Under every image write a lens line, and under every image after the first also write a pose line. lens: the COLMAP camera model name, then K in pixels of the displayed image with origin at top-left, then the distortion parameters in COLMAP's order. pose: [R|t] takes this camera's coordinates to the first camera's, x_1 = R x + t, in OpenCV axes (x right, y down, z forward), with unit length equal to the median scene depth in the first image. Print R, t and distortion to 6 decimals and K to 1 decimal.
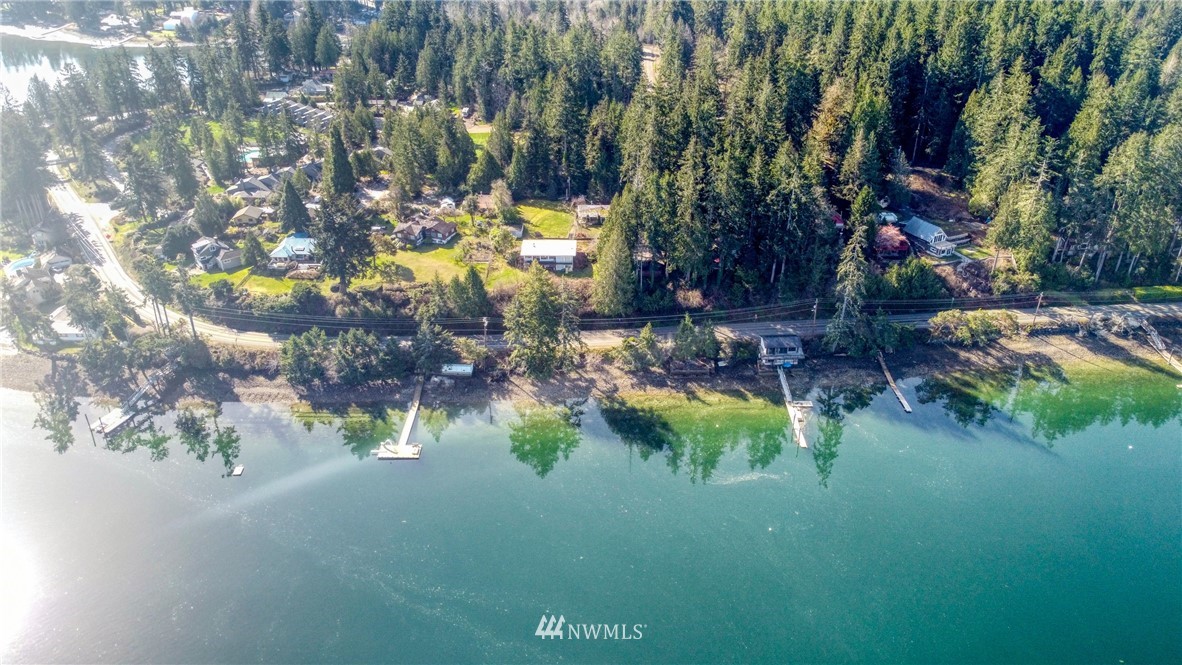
lens RADIAL K [[879.6, 0, 599.8], [0, 879.6, 330.4], [0, 0, 1]] dist [0.004774, -0.009140]
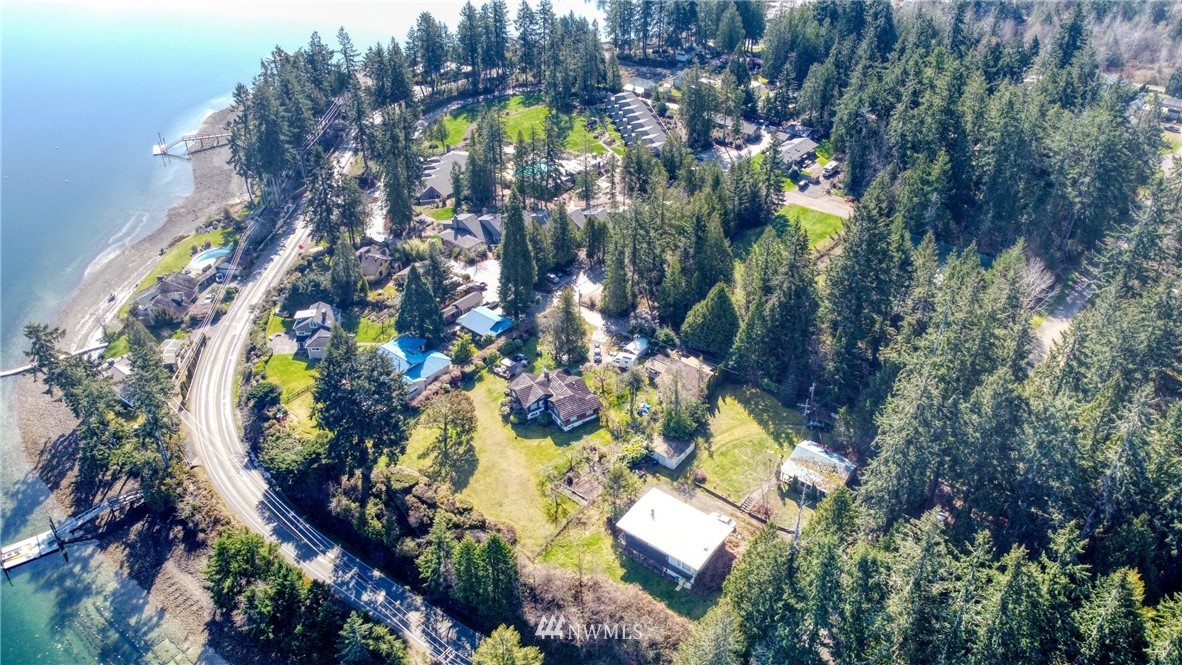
lens RADIAL K [[885.6, 0, 603.8], [0, 885.6, 337.1], [0, 0, 1]] dist [0.011366, -0.002306]
pose [[0.801003, 0.334294, -0.496631, 0.133597], [-0.291079, 0.942386, 0.164868, -0.263060], [0.523132, 0.012499, 0.852160, 0.448150]]
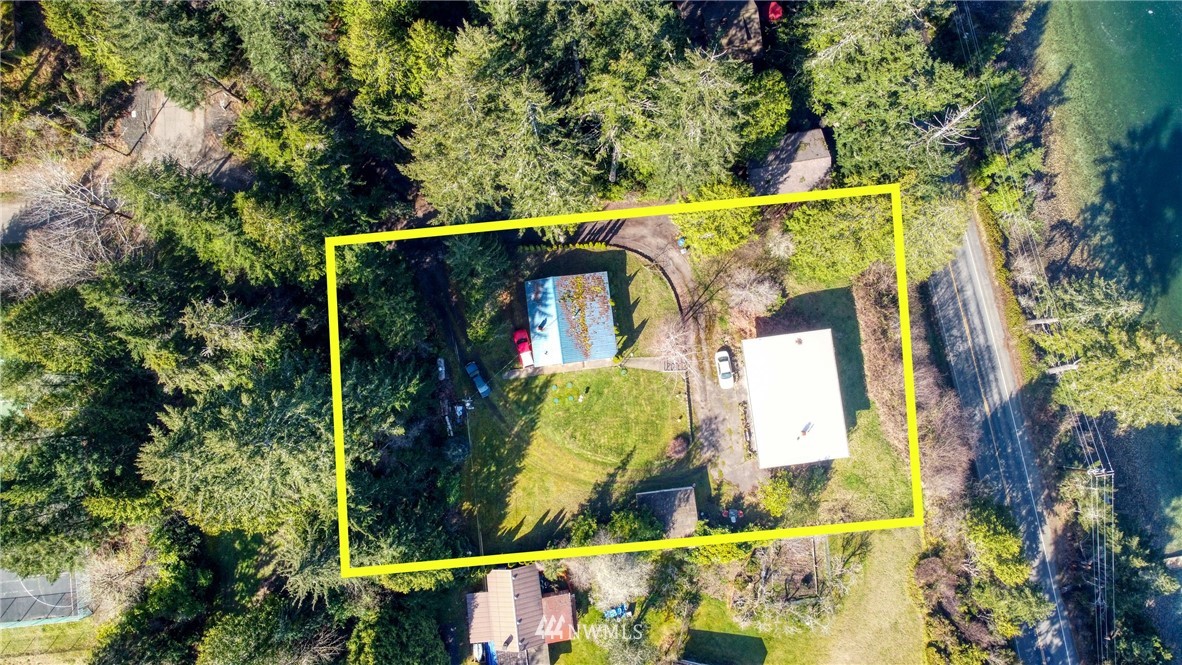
lens RADIAL K [[879.6, 0, 599.8], [0, 879.6, 330.4], [0, 0, 1]] dist [0.004774, -0.009140]
pose [[-0.129139, -0.989734, 0.061243, -0.036760], [0.459625, -0.005017, 0.888099, -0.463225], [-0.878674, 0.142837, 0.455555, 0.807775]]
